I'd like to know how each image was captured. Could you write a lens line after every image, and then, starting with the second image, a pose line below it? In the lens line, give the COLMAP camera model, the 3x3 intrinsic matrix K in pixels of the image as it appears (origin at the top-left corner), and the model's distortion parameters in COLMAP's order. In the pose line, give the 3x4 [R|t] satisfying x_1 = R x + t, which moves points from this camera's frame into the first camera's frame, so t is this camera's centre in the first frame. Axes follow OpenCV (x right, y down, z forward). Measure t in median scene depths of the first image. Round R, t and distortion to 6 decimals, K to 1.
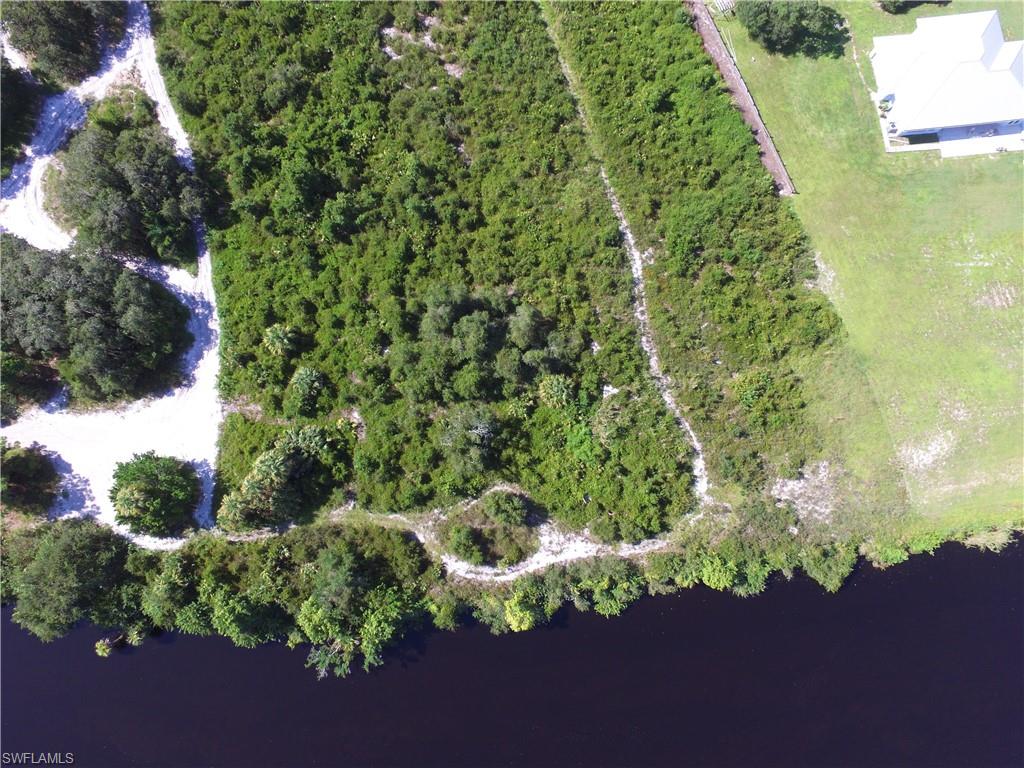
lens RADIAL K [[688.3, 0, 513.2], [0, 688.3, 393.8], [0, 0, 1]] dist [-0.124688, 0.090237]
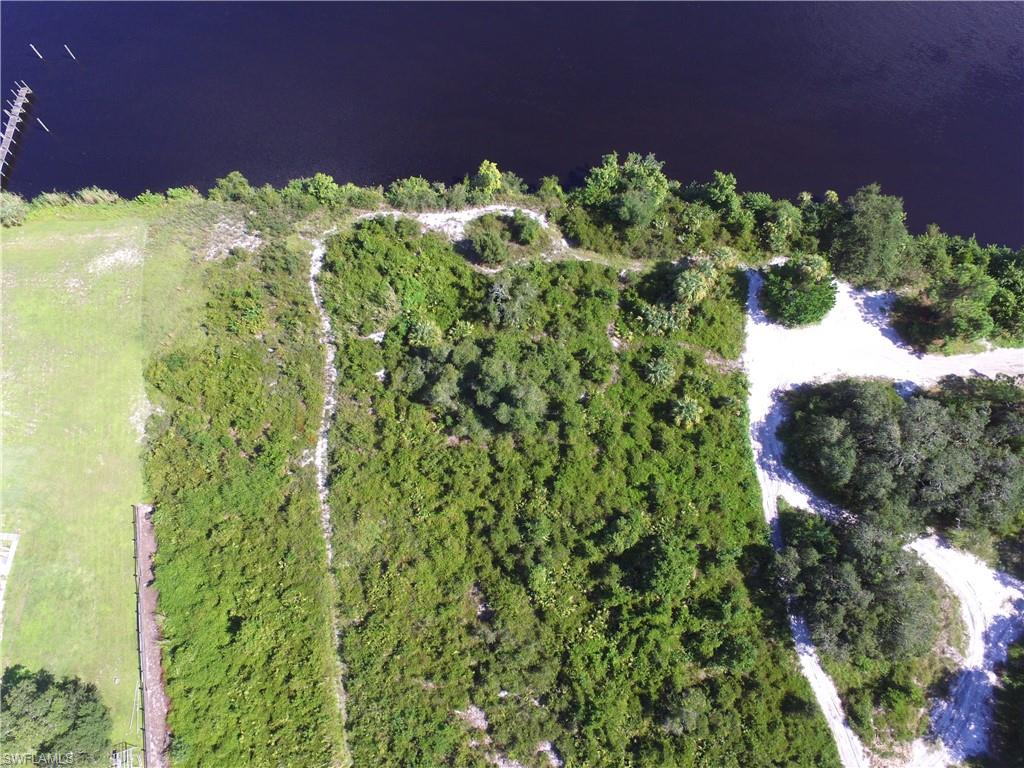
lens RADIAL K [[688.3, 0, 510.5], [0, 688.3, 395.4], [0, 0, 1]] dist [-0.124688, 0.090237]
pose [[-0.990916, -0.125458, 0.048430, -0.129064], [0.133003, -0.860998, 0.490910, -0.580223], [-0.019890, 0.492892, 0.869863, 0.110492]]
